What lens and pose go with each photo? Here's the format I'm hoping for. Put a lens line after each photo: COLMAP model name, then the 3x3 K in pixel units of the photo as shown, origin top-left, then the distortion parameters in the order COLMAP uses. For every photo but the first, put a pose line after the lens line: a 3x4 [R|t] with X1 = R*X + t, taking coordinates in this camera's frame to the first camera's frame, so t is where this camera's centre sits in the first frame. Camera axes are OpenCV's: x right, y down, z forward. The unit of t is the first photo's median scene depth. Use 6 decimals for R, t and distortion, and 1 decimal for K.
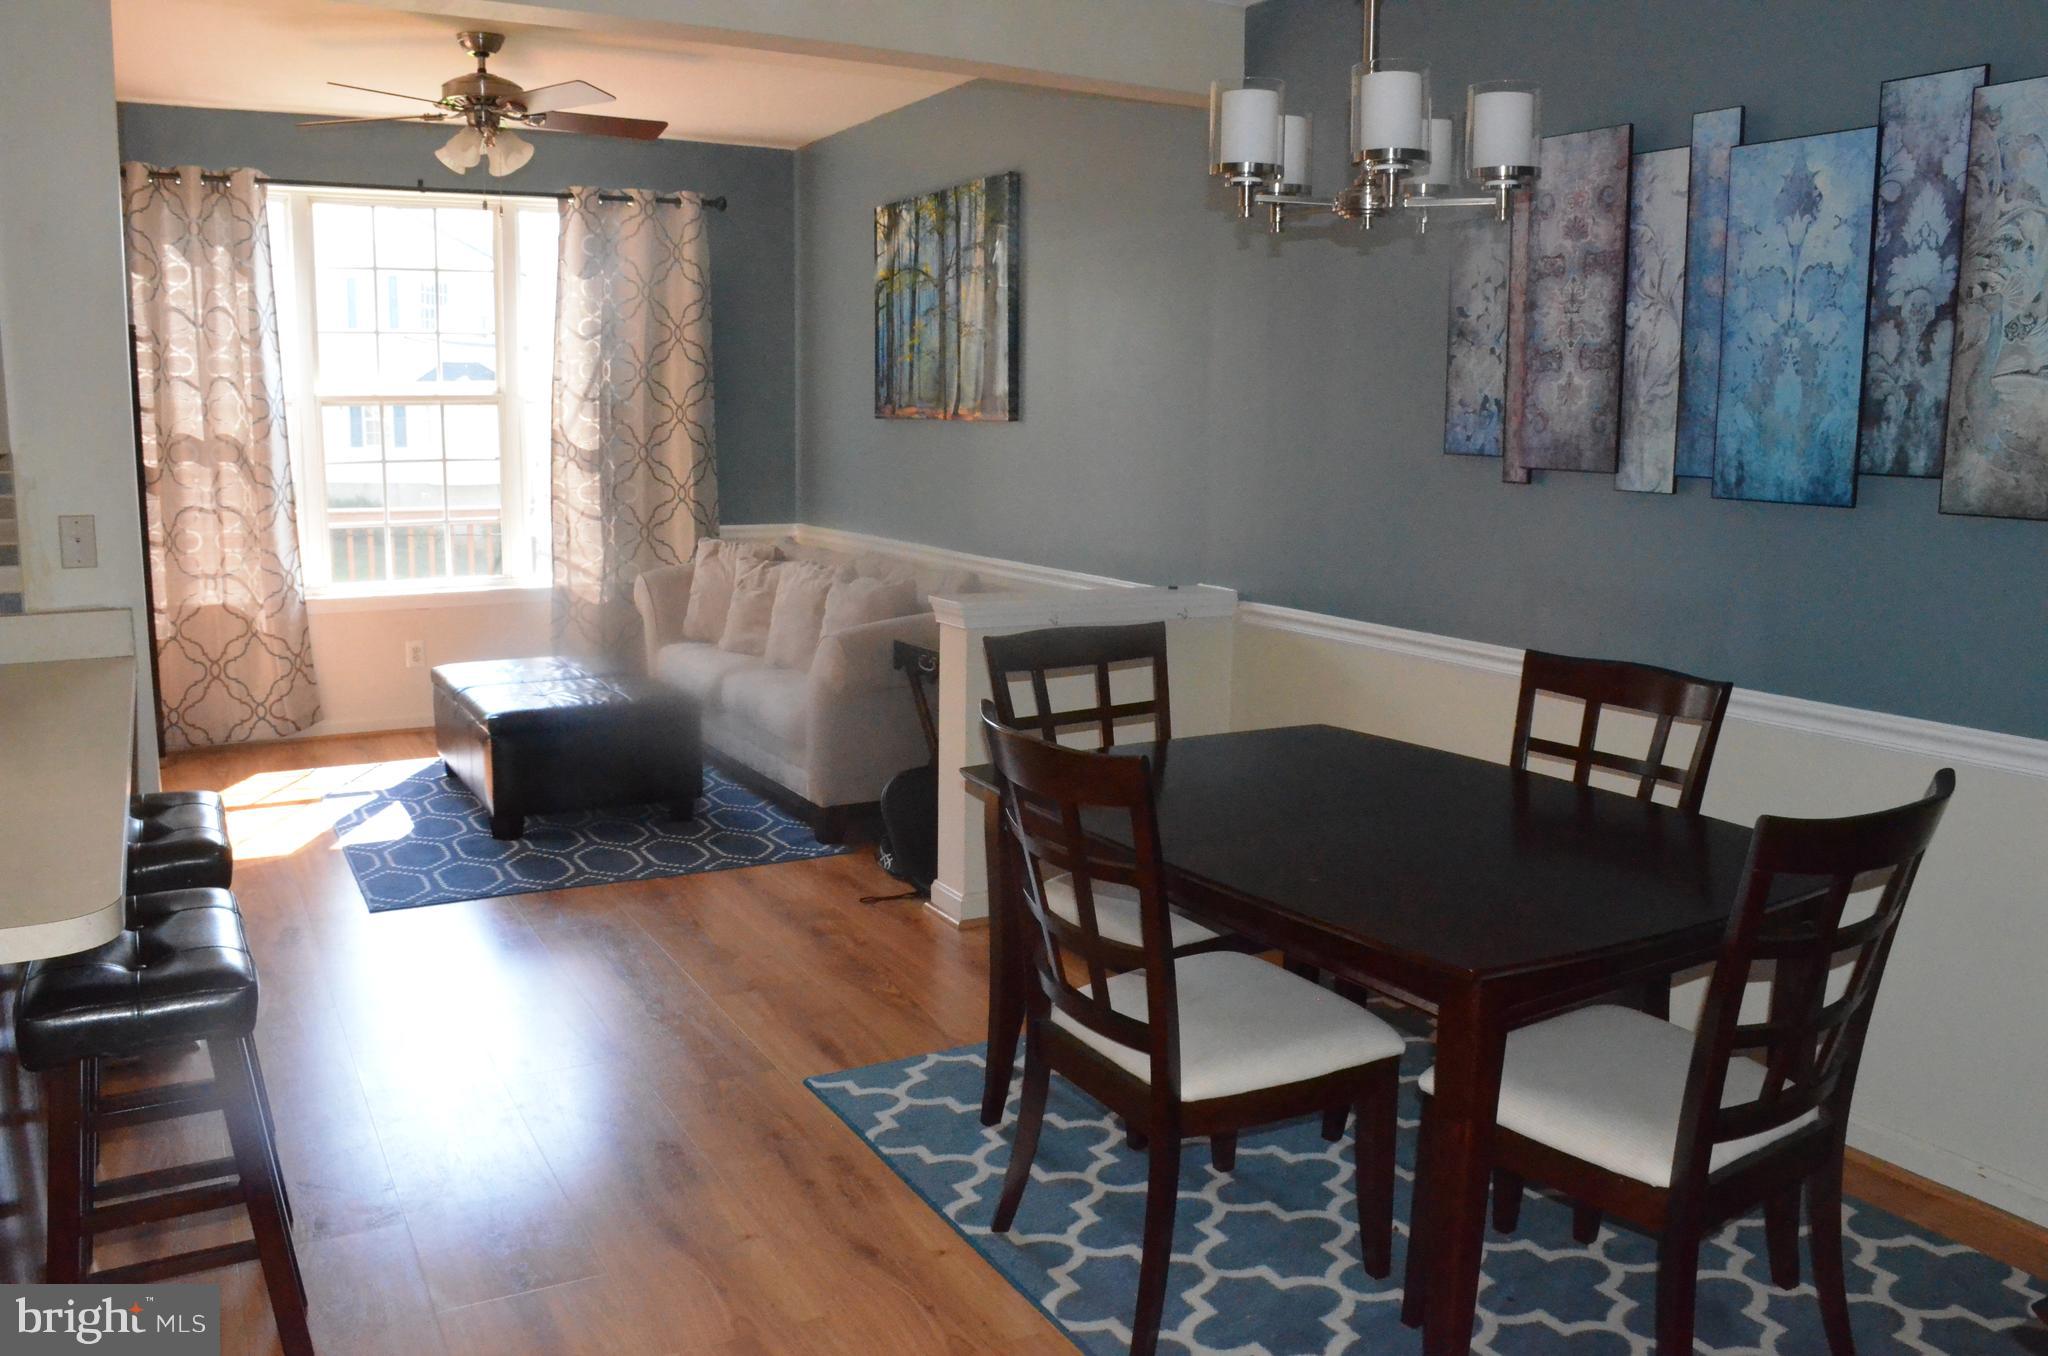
lens RADIAL K [[1587.8, 0, 1016.9], [0, 1587.8, 683.6], [0, 0, 1]] dist [-0.151830, 0.104251]
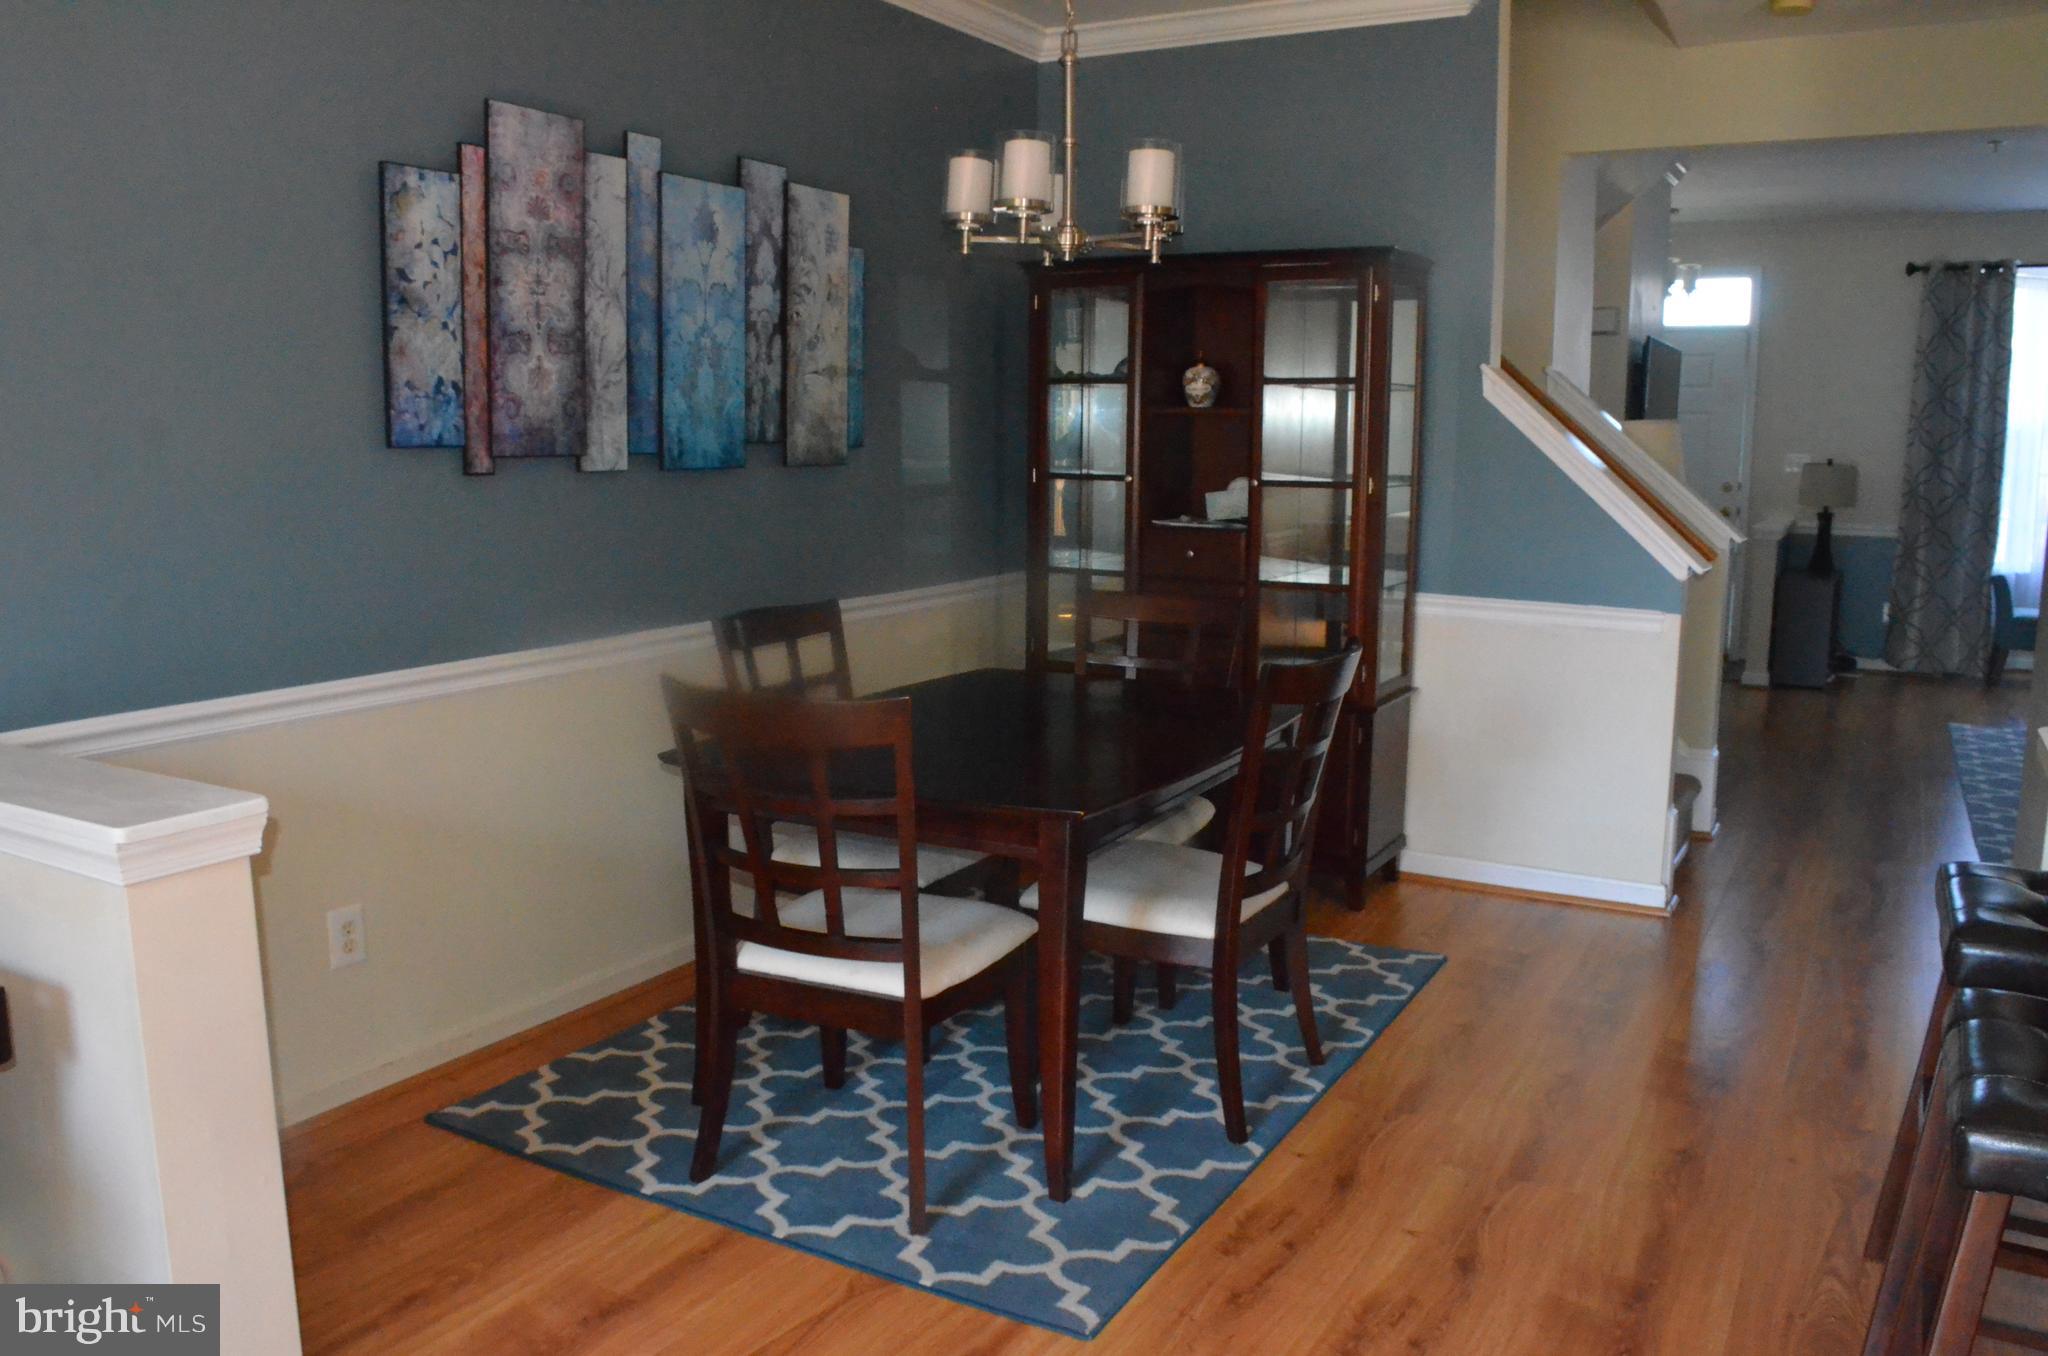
lens RADIAL K [[1587.8, 0, 1016.9], [0, 1587.8, 683.6], [0, 0, 1]] dist [-0.151830, 0.104251]
pose [[-0.511974, -0.147156, 0.846302, -0.726686], [0.132258, 0.959965, 0.246930, -0.227638], [-0.848758, 0.238352, -0.472015, 1.396634]]
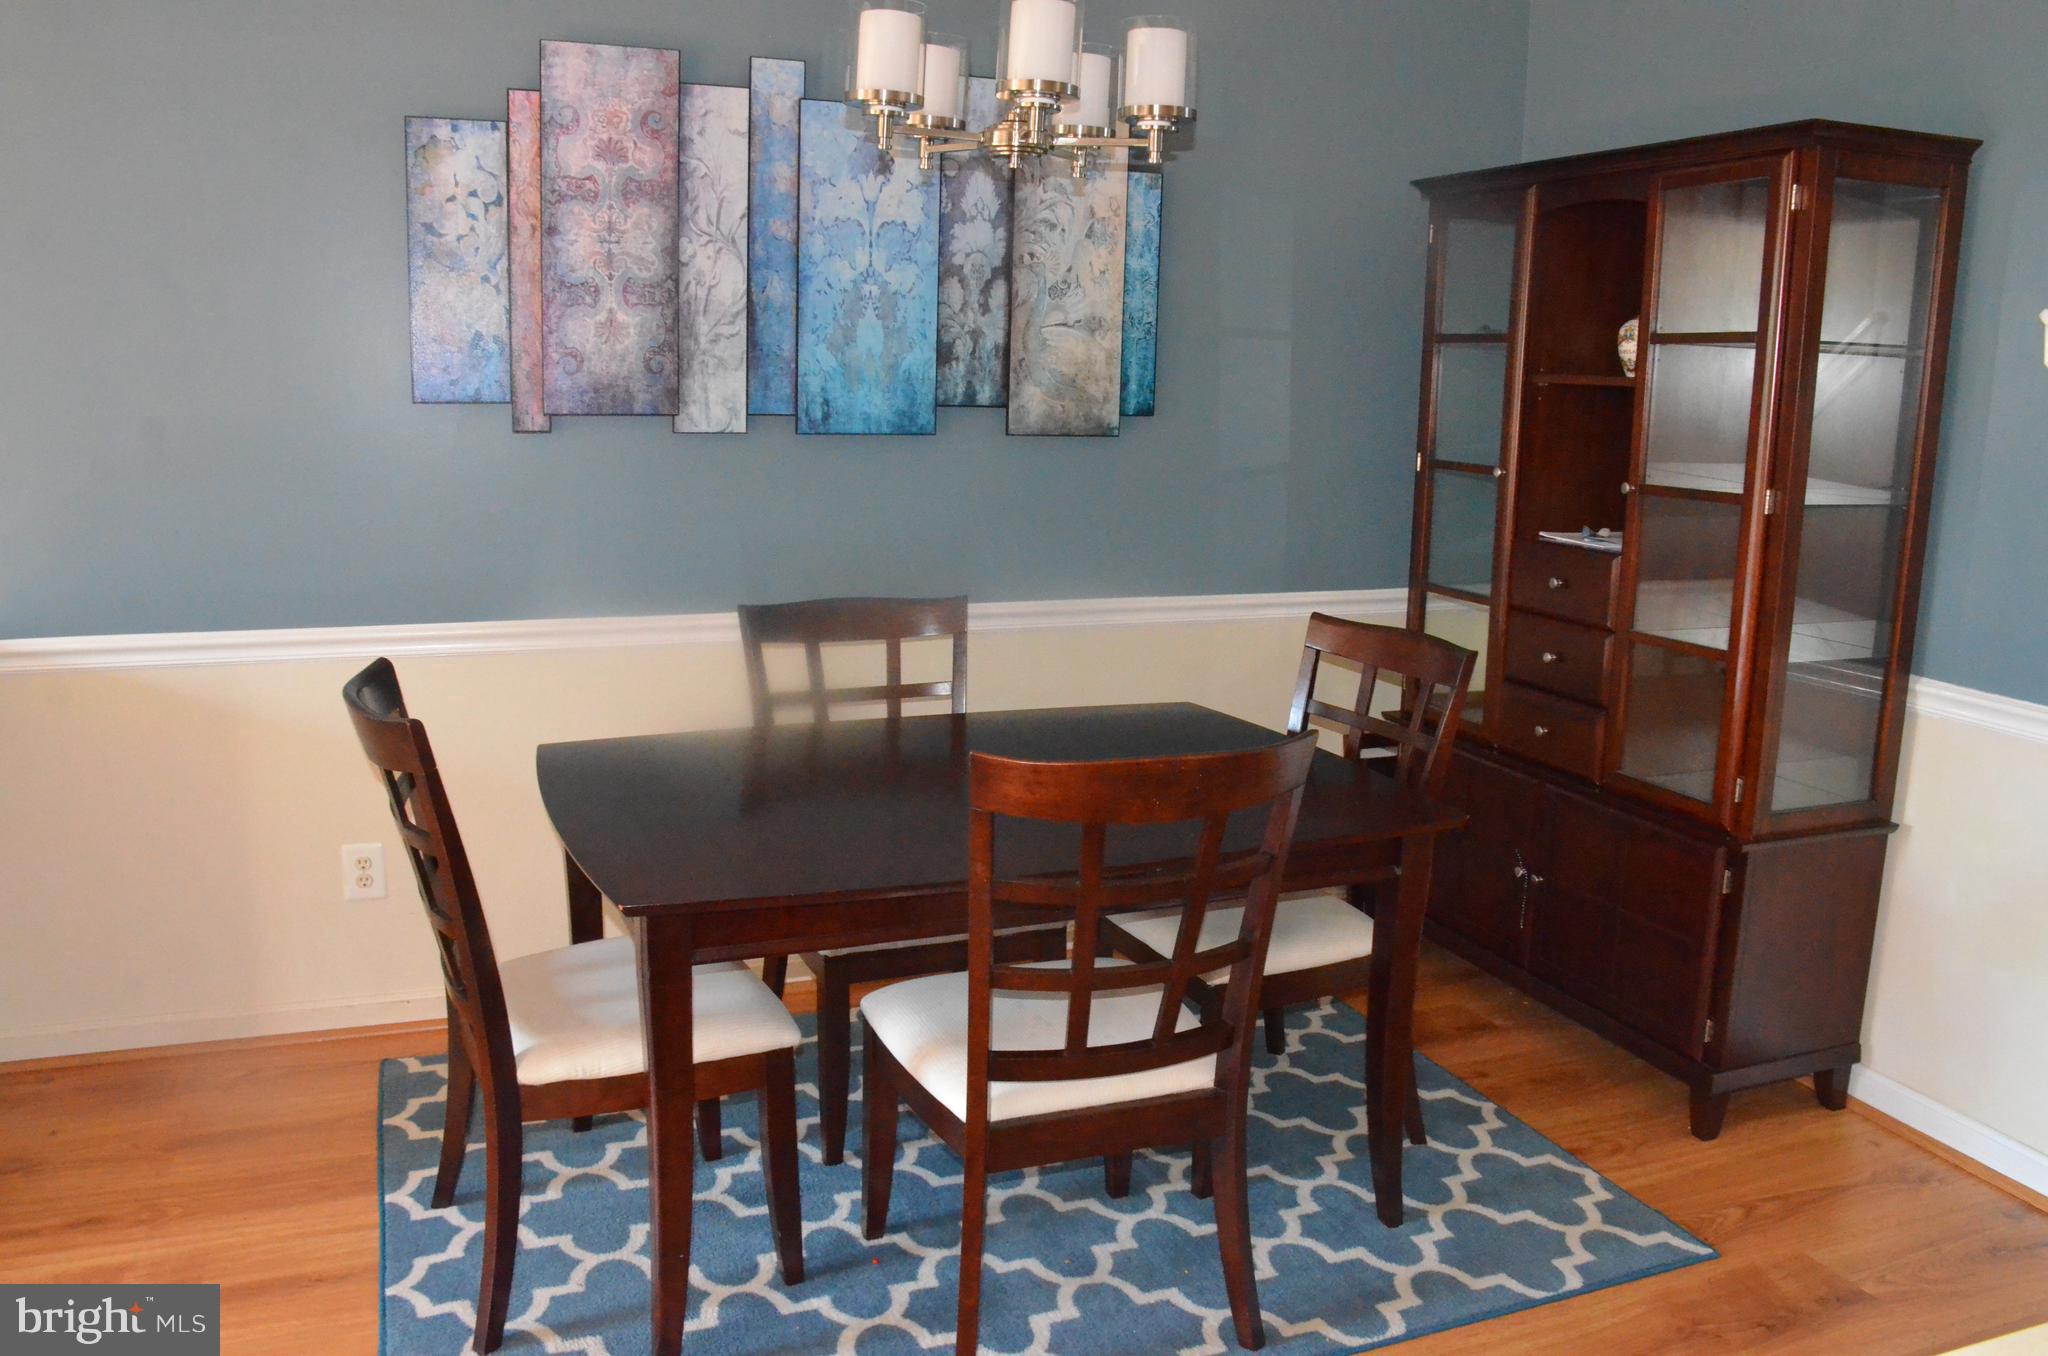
lens RADIAL K [[1587.8, 0, 1016.9], [0, 1587.8, 683.6], [0, 0, 1]] dist [-0.151830, 0.104251]
pose [[0.142085, -0.195640, 0.970328, -0.609729], [0.143873, 0.973945, 0.175302, -0.123895], [-0.979343, 0.114697, 0.166531, 0.708174]]
